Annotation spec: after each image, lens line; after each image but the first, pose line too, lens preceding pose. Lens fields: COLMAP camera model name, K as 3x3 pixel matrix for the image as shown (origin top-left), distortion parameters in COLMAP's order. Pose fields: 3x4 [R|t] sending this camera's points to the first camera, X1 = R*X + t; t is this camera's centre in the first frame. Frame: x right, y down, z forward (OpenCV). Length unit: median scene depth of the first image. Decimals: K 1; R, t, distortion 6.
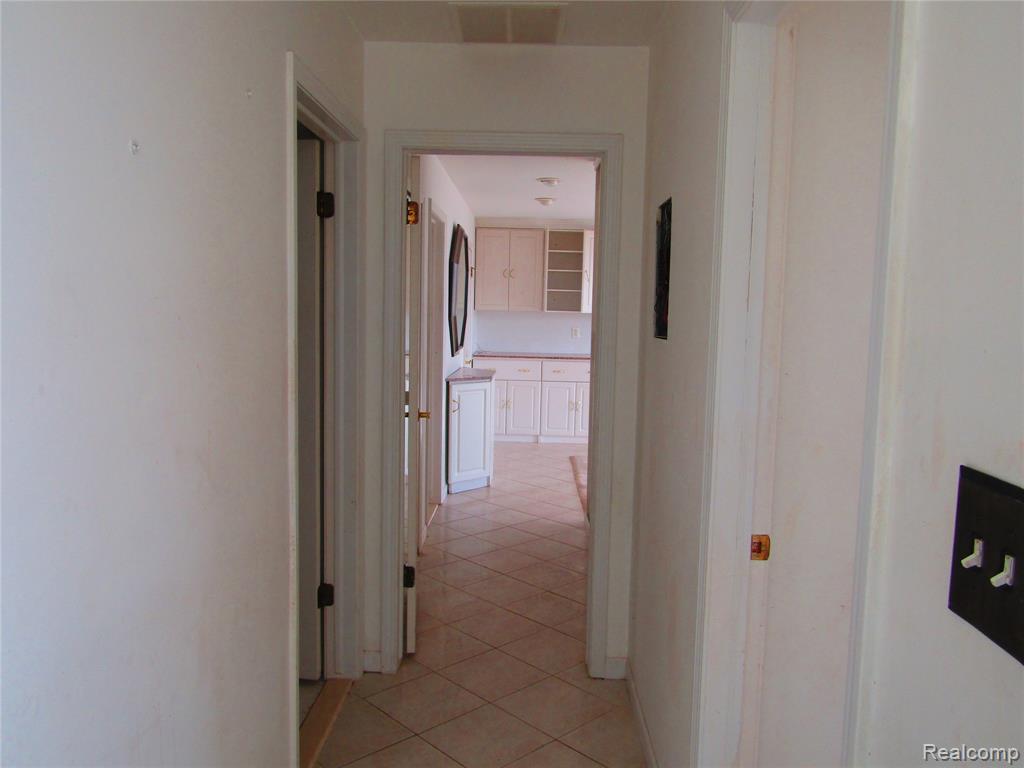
lens RADIAL K [[796.6, 0, 510.9], [0, 796.6, 388.7], [0, 0, 1]] dist [-0.000730, 0.003096]
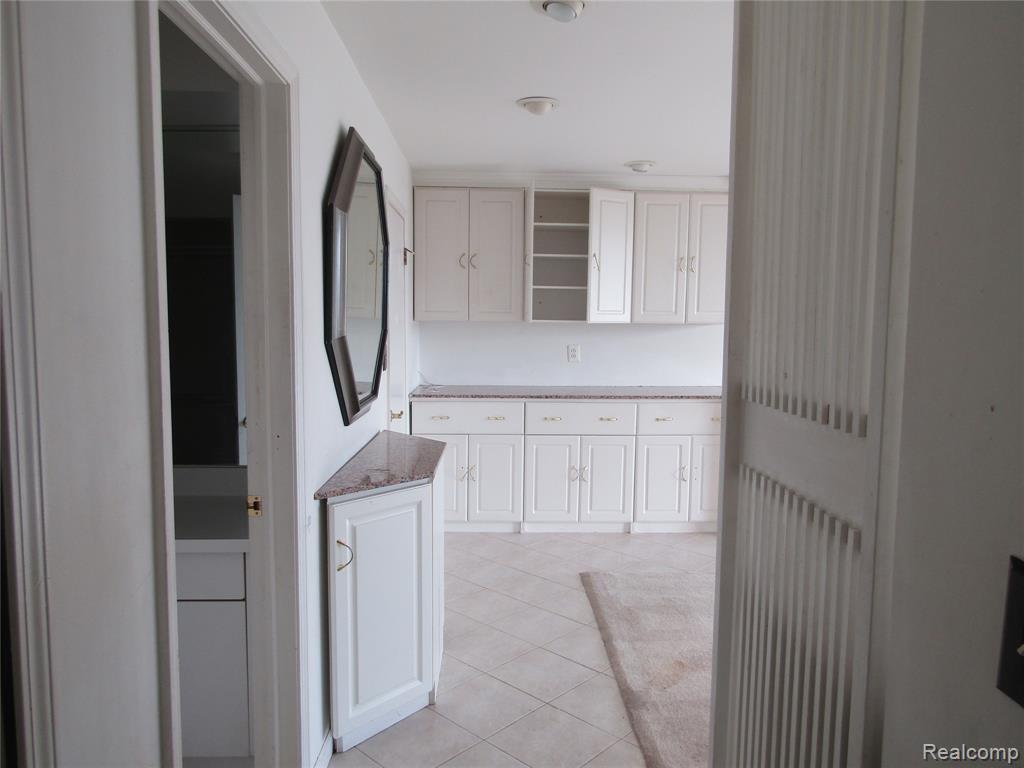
lens RADIAL K [[727.9, 0, 518.0], [0, 727.9, 381.1], [0, 0, 1]] dist [0.000988, -0.002436]
pose [[0.997848, -0.016473, 0.063464, -0.001705], [0.017254, 0.999782, -0.011779, -0.044672], [-0.063256, 0.012848, 0.997915, 0.442405]]
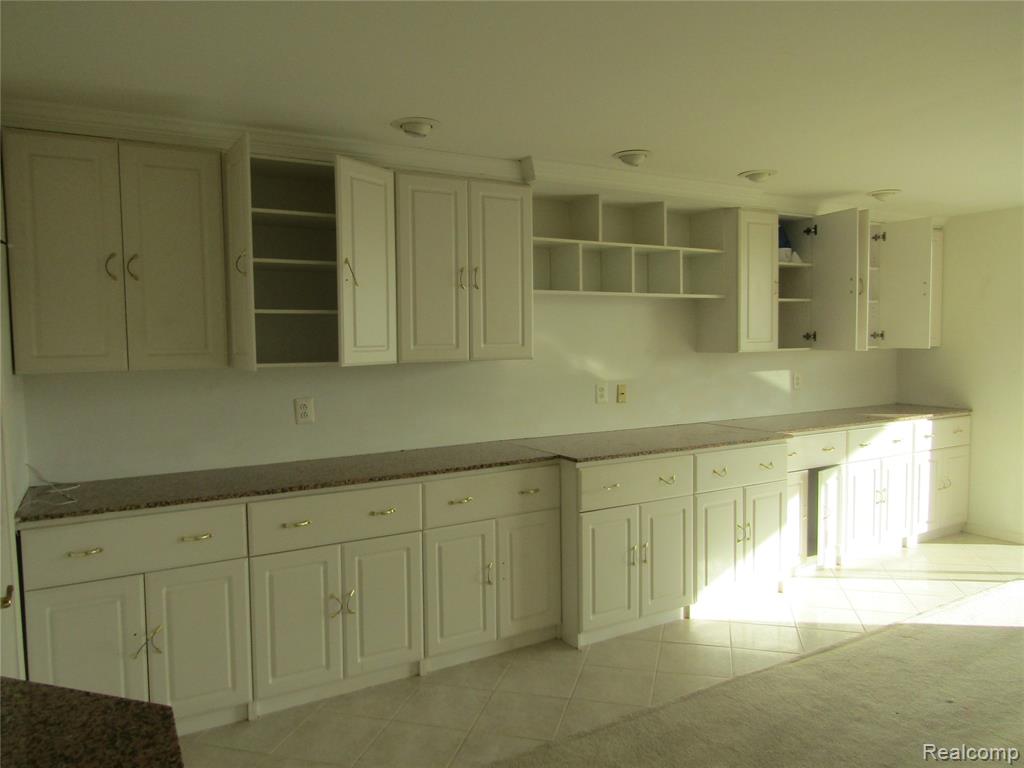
lens RADIAL K [[727.9, 0, 513.4], [0, 727.9, 383.1], [0, 0, 1]] dist [0.000988, -0.002436]
pose [[0.849567, -0.066995, 0.523209, -0.028443], [0.088415, 0.995955, -0.016038, -0.073935], [-0.520018, 0.059885, 0.852054, 0.649197]]
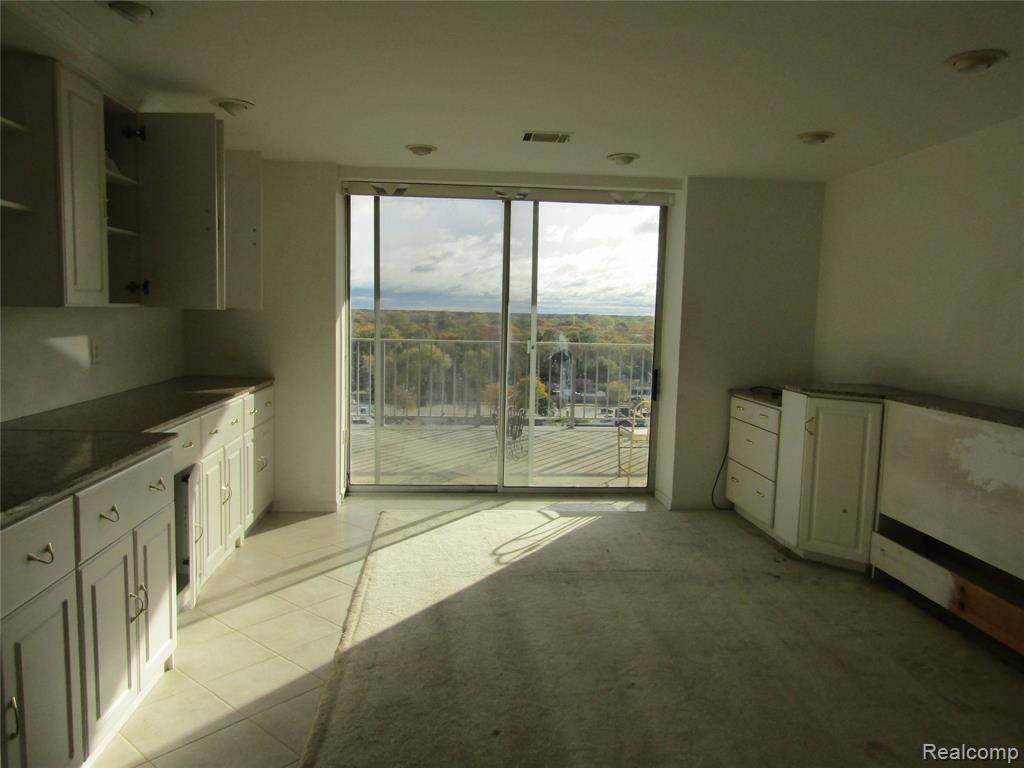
lens RADIAL K [[727.9, 0, 507.1], [0, 727.9, 381.1], [0, 0, 1]] dist [0.000988, -0.002436]
pose [[-0.106497, -0.122534, 0.986734, 0.052154], [0.073041, 0.988732, 0.130666, -0.085756], [-0.991627, 0.085987, -0.096347, 0.860951]]
